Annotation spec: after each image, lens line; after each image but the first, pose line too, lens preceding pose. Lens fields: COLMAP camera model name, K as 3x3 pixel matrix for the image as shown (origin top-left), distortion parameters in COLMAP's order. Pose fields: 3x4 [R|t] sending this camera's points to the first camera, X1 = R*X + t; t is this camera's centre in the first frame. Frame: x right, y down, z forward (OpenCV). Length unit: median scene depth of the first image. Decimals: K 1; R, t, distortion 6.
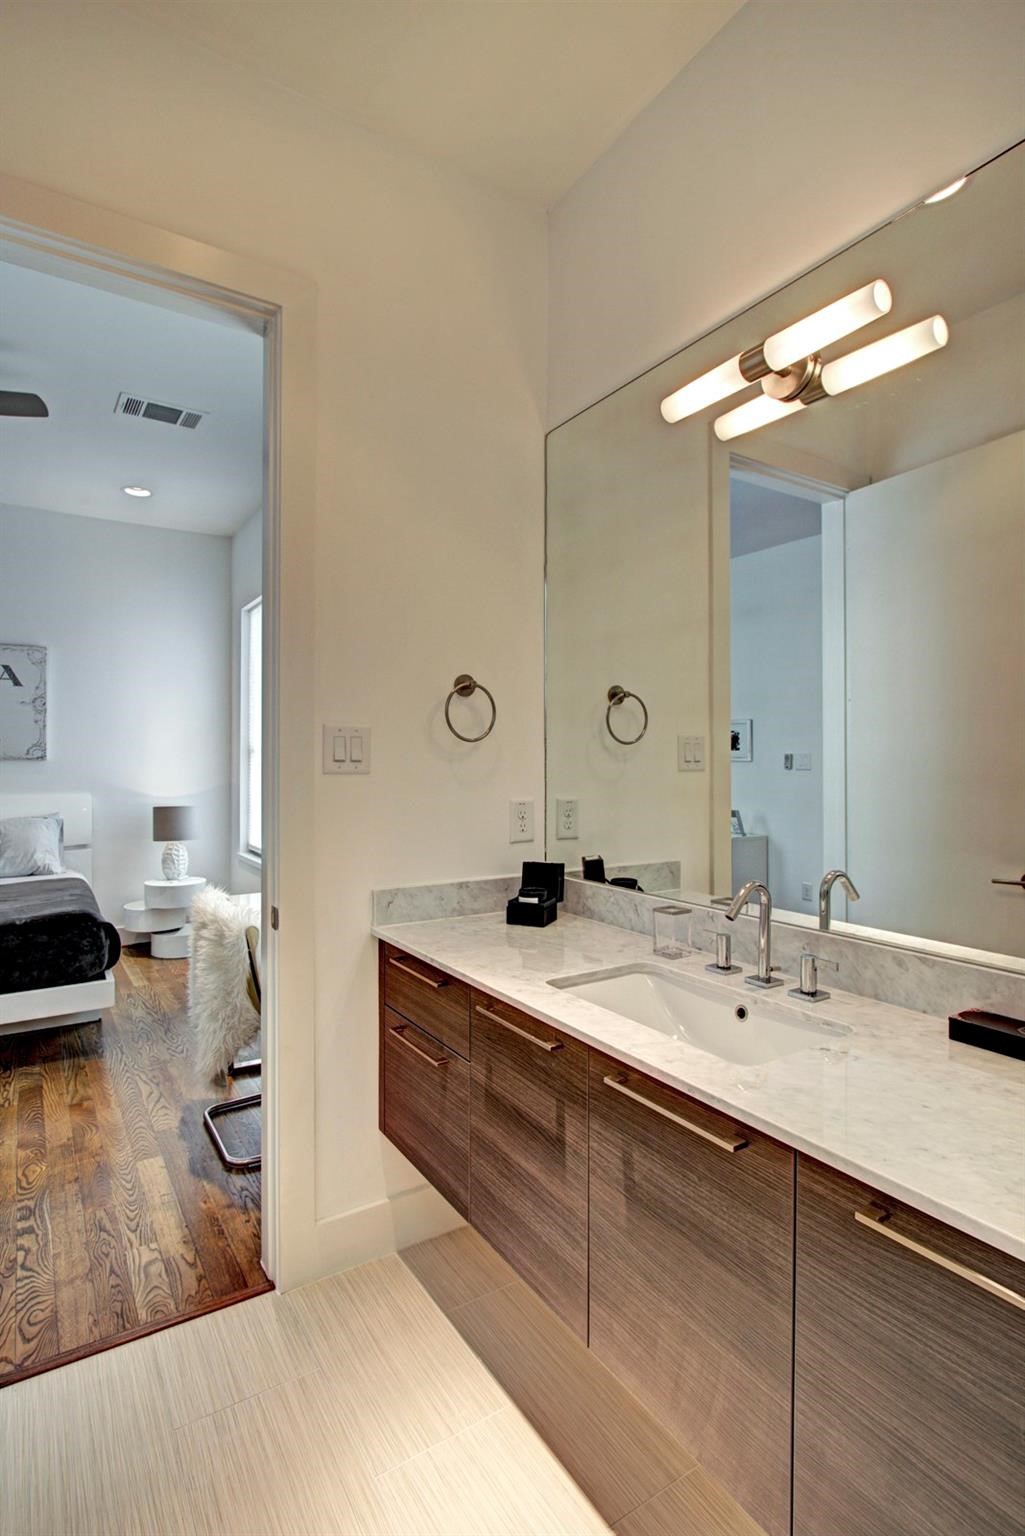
lens RADIAL K [[754.9, 0, 512.5], [0, 754.9, 768.0], [0, 0, 1]] dist [-0.019106, 0.000001]
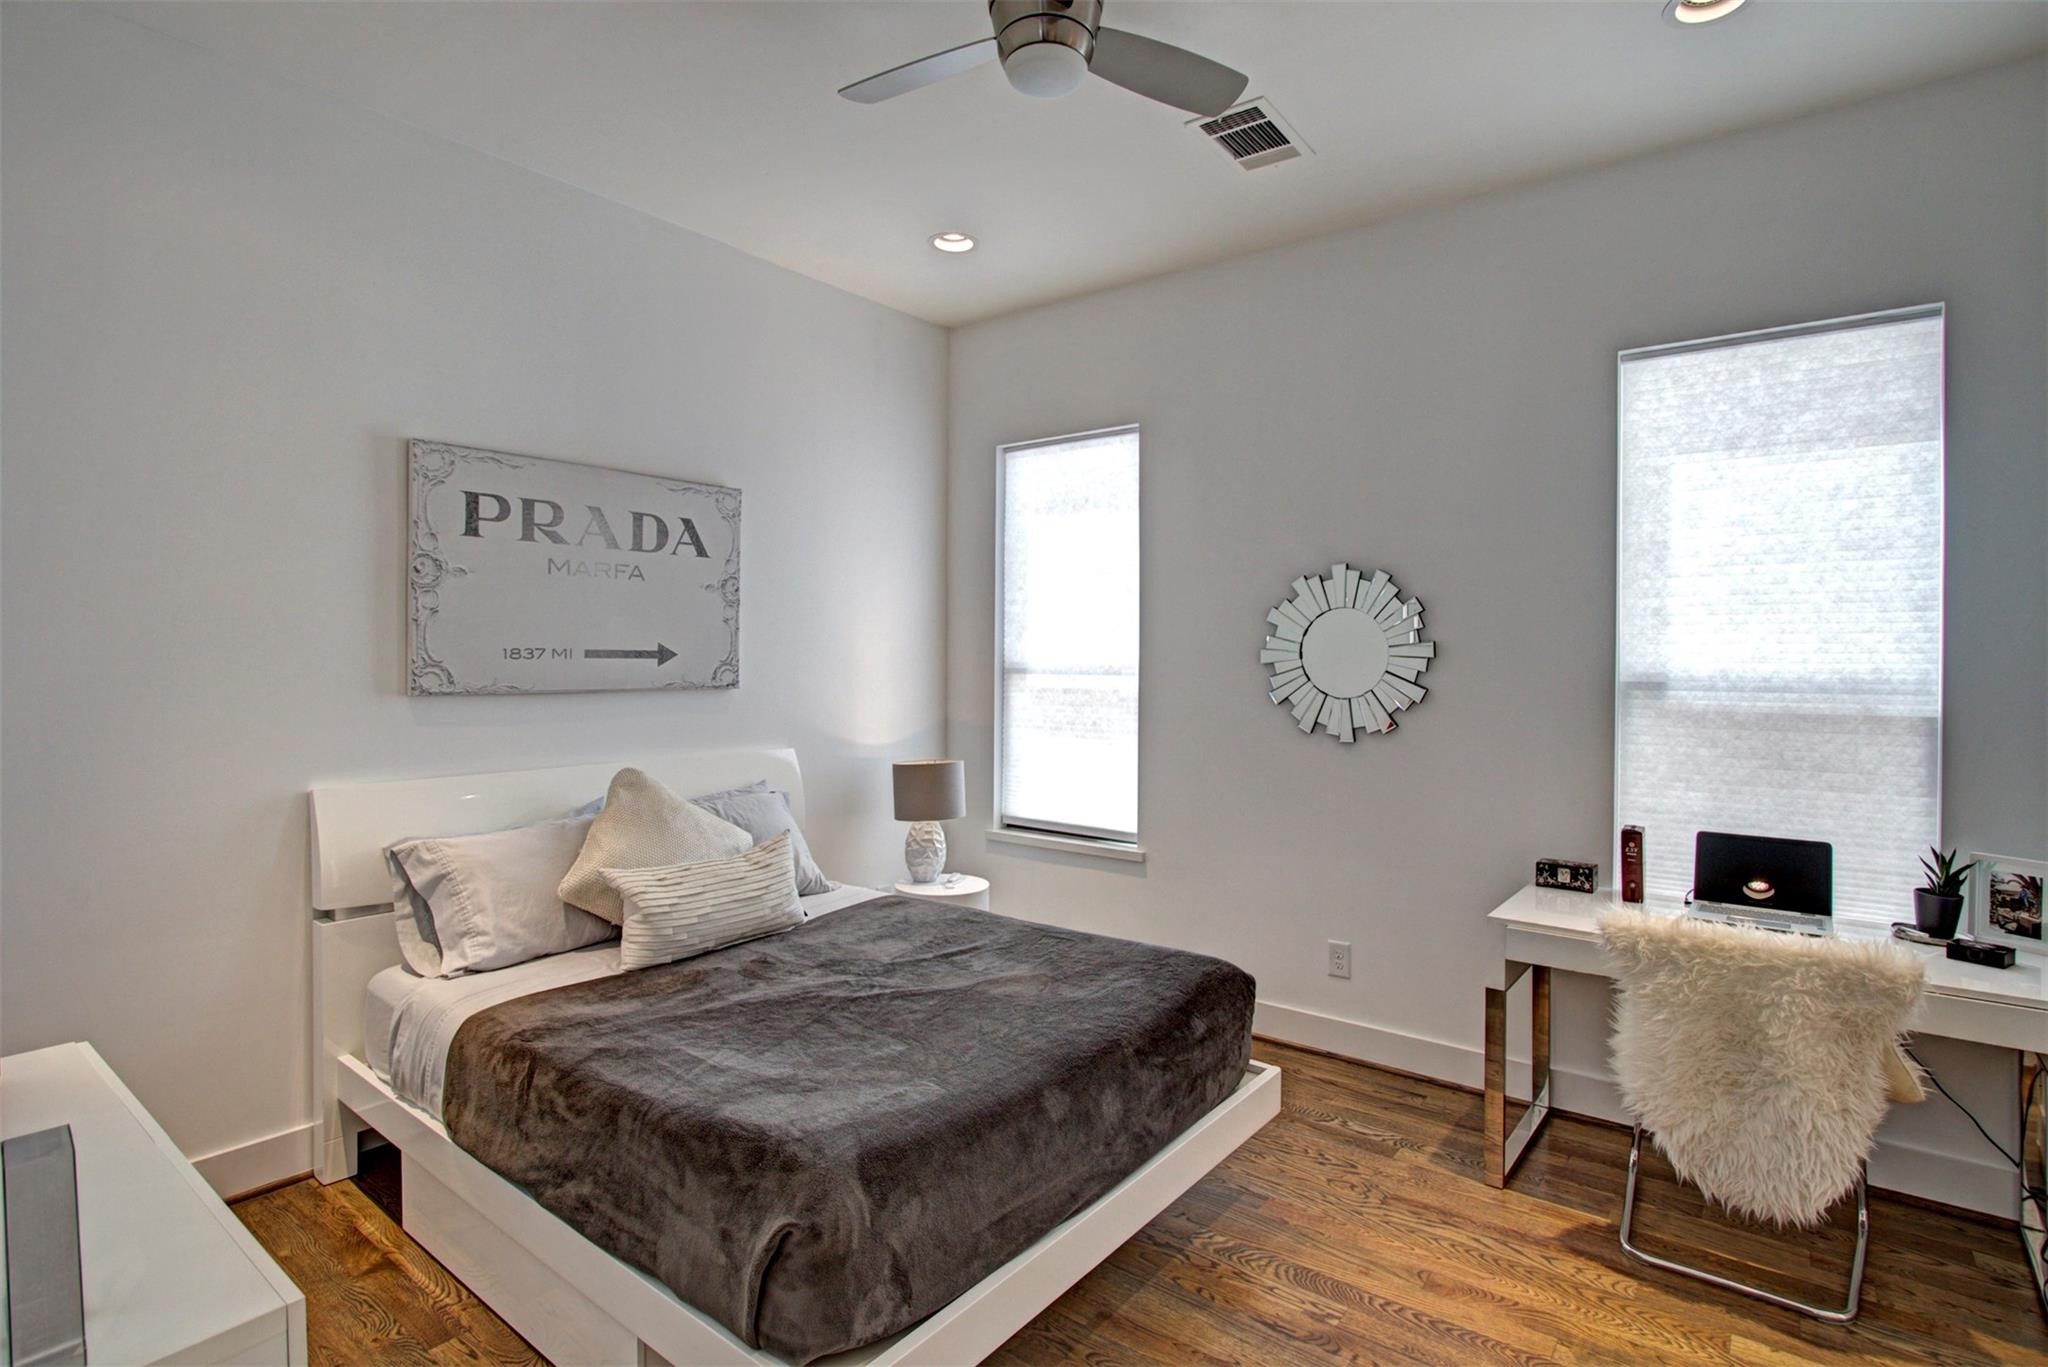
lens RADIAL K [[1006.5, 0, 1024.0], [0, 1006.5, 683.5], [0, 0, 1]] dist [-0.019106, 0.000001]
pose [[0.942512, -0.002194, 0.334166, -0.677742], [-0.004507, 0.999804, 0.019275, -0.030378], [-0.334143, -0.019673, 0.942317, 0.208456]]
